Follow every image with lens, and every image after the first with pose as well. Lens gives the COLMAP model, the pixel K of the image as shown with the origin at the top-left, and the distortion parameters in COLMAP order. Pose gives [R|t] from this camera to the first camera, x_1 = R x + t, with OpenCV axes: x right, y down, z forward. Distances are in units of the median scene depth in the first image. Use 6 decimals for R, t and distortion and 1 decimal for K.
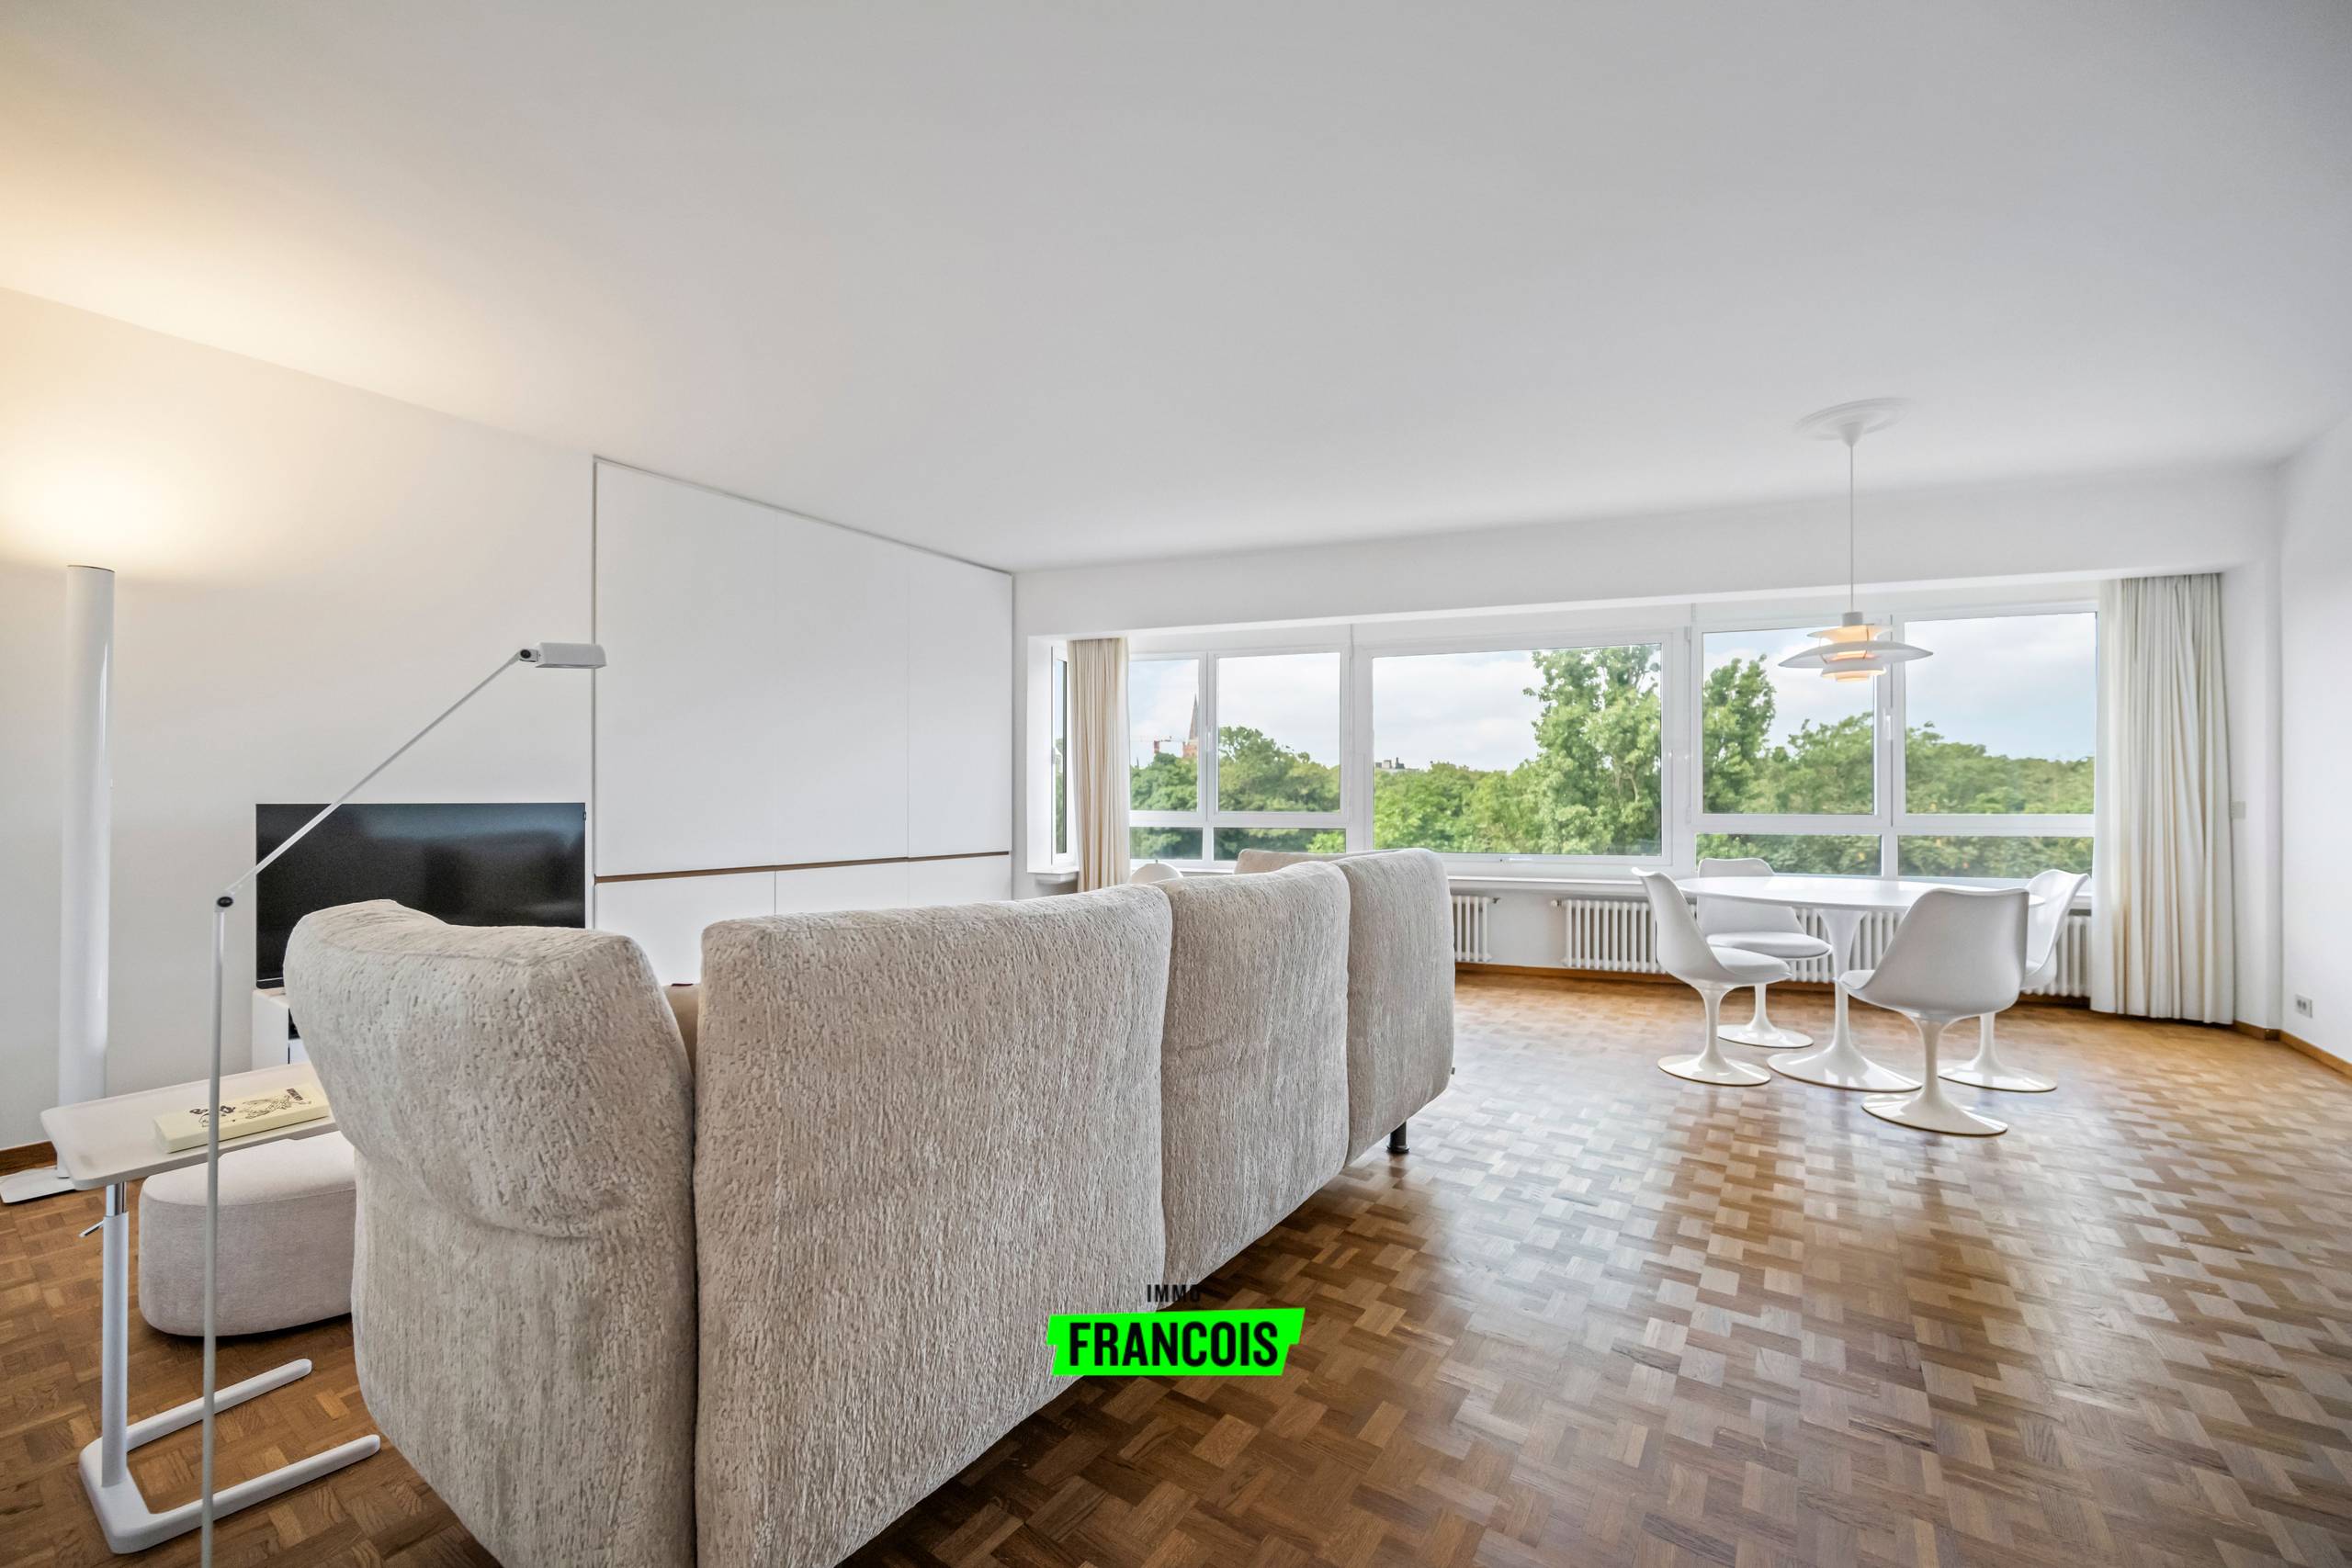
lens RADIAL K [[919.6, 0, 1179.6], [0, 919.6, 798.0], [0, 0, 1]] dist [-0.006140, 0.001299]
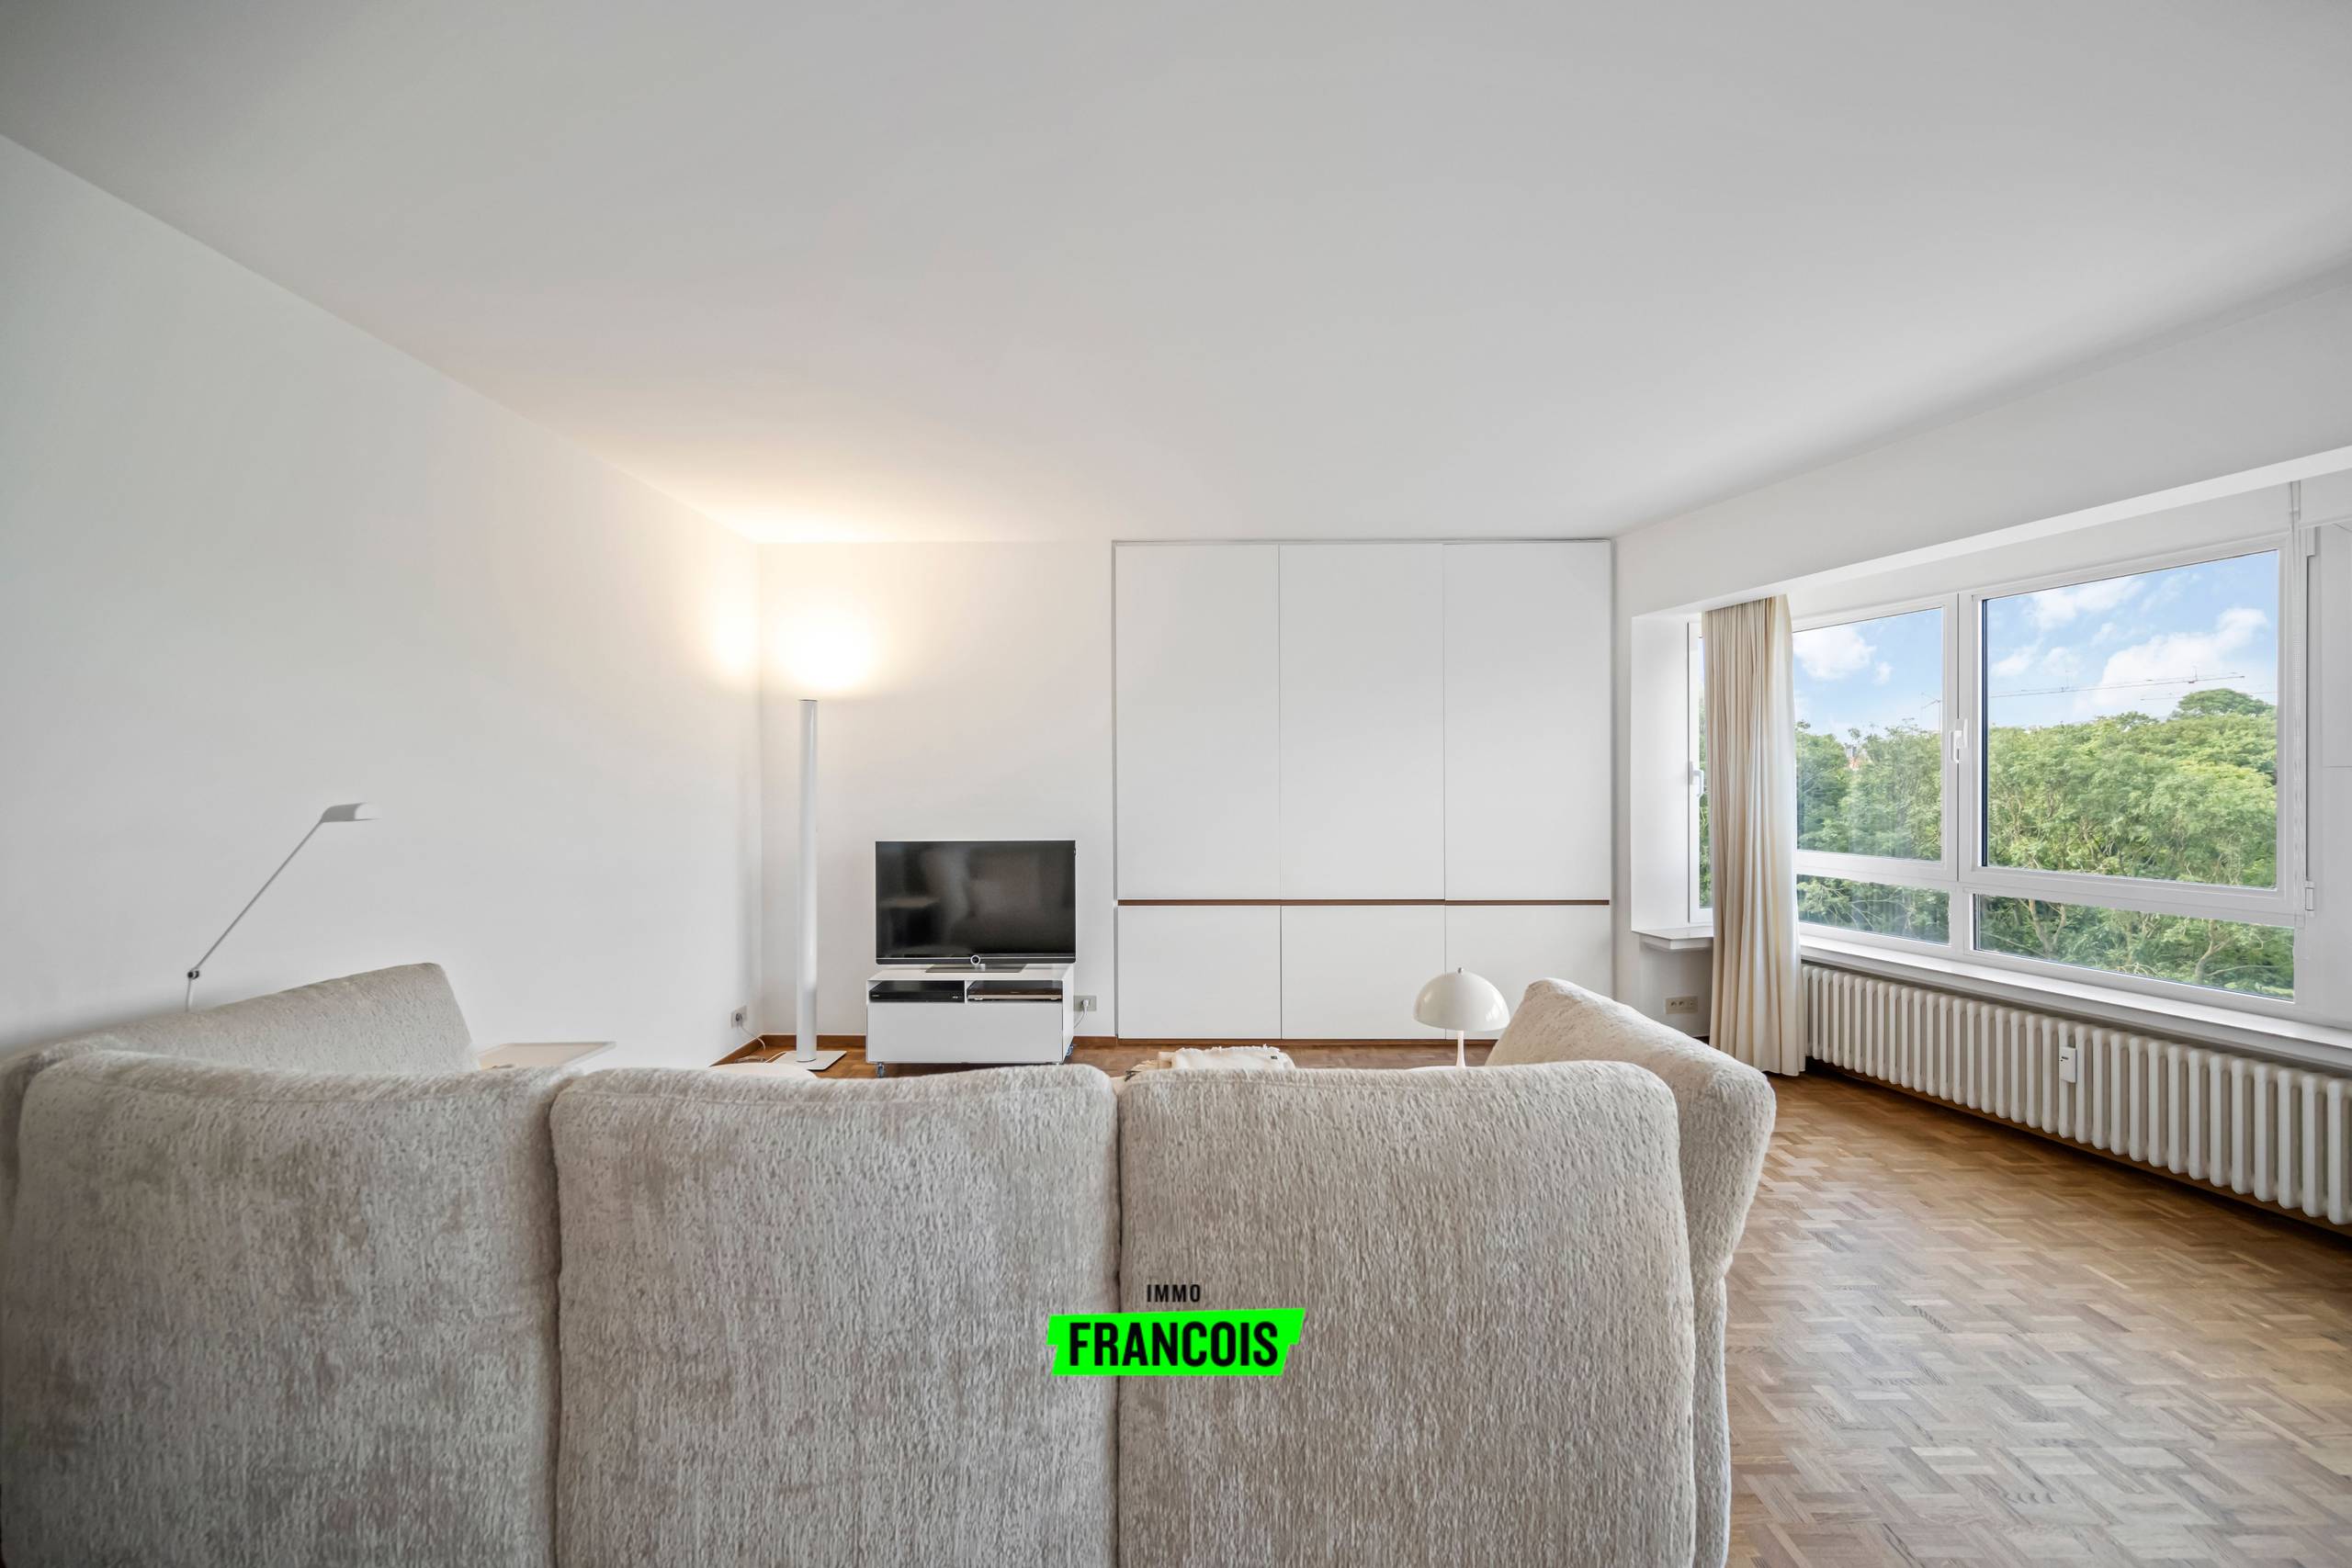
lens RADIAL K [[919.6, 0, 1175.8], [0, 919.6, 786.2], [0, 0, 1]] dist [-0.006140, 0.001299]
pose [[0.555895, -0.002092, -0.831250, 0.251329], [0.006551, 0.999977, 0.001865, -0.041379], [0.831227, -0.006482, 0.555895, 0.273988]]
